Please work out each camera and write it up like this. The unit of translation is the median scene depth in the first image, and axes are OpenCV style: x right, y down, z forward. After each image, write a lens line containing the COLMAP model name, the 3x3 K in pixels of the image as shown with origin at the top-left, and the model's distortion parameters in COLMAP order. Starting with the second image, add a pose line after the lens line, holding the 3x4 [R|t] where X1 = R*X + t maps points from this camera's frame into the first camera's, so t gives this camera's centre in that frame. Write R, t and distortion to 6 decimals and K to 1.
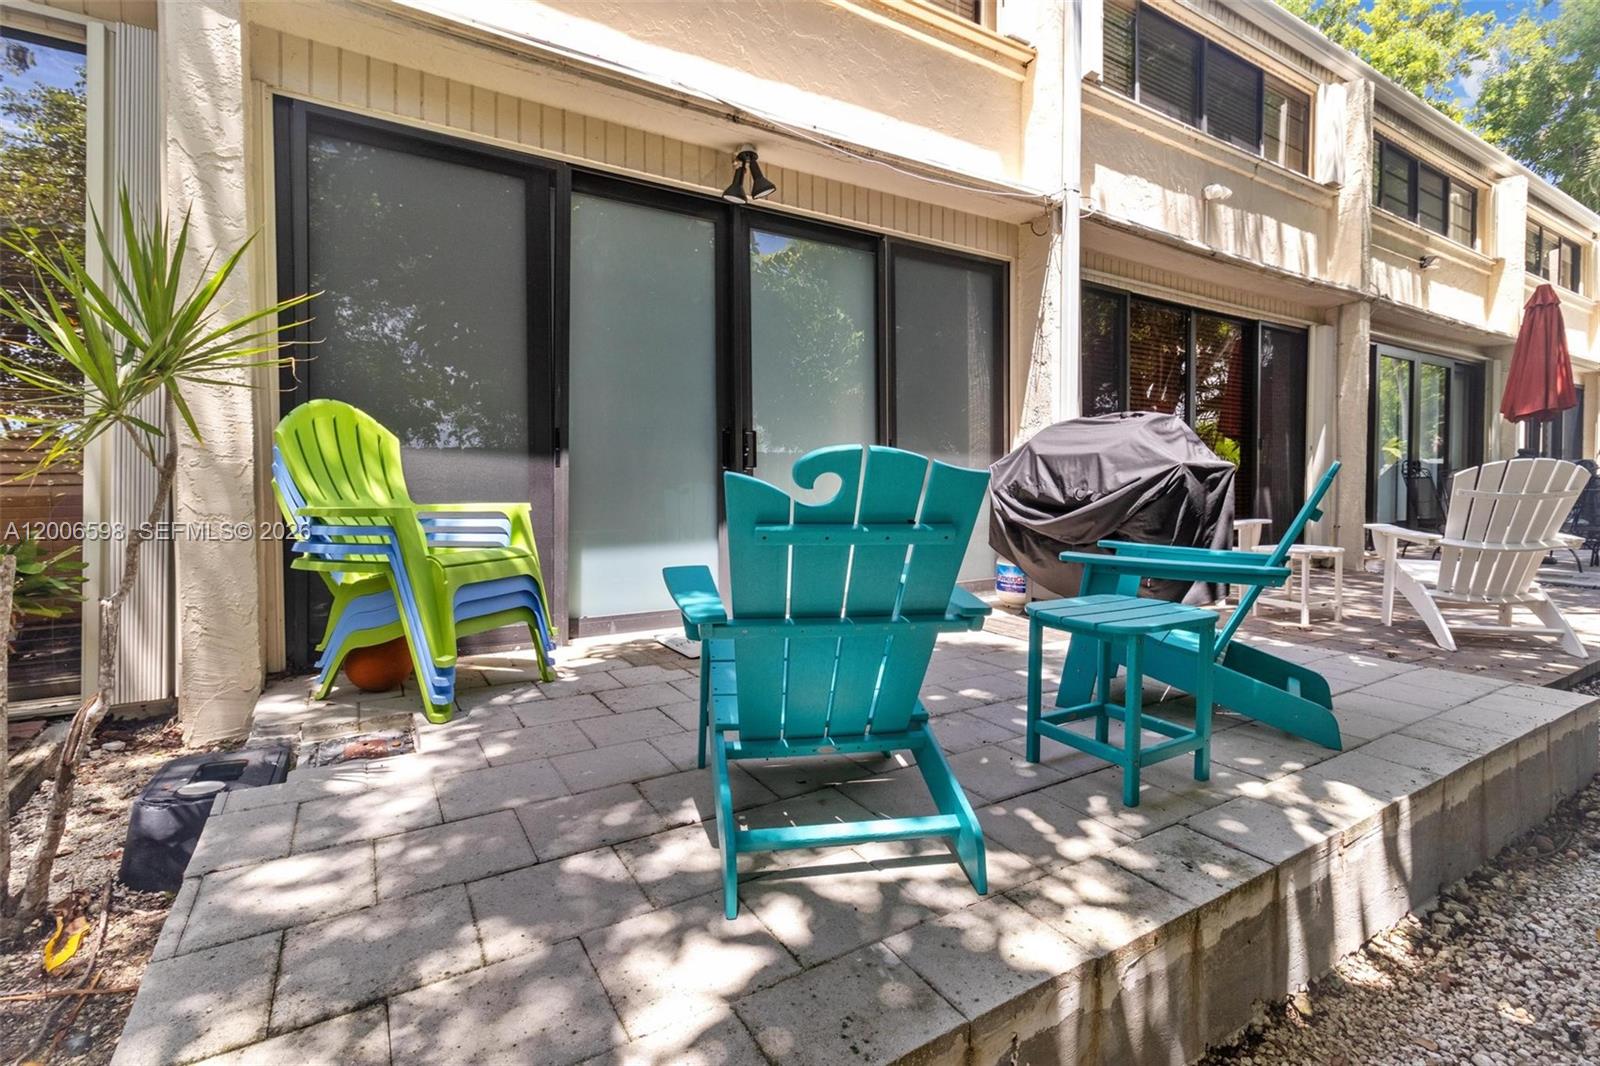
lens RADIAL K [[751.2, 0, 828.9], [0, 751.2, 515.9], [0, 0, 1]] dist [0.000499, 0.003286]
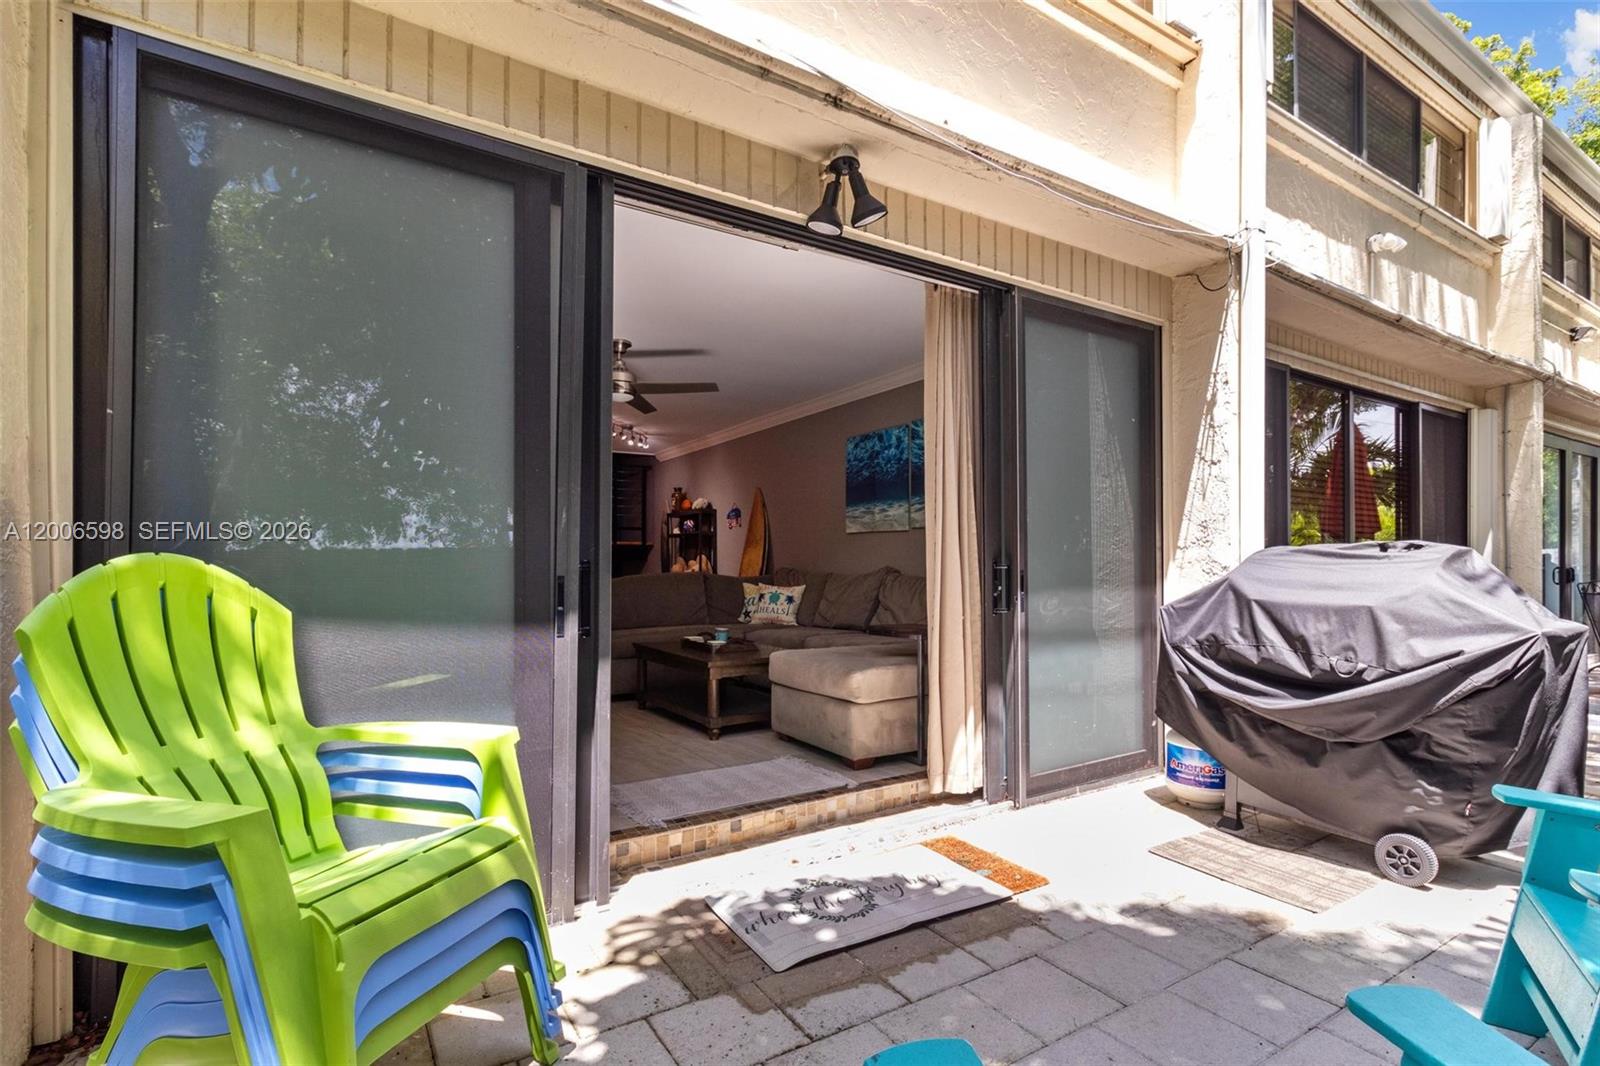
lens RADIAL K [[751.2, 0, 823.5], [0, 751.2, 563.8], [0, 0, 1]] dist [0.000499, 0.003286]
pose [[0.999977, 0.004572, 0.005006, -0.115043], [-0.004410, 0.999476, -0.032069, -0.086656], [-0.005150, 0.032046, 0.999473, 0.297990]]
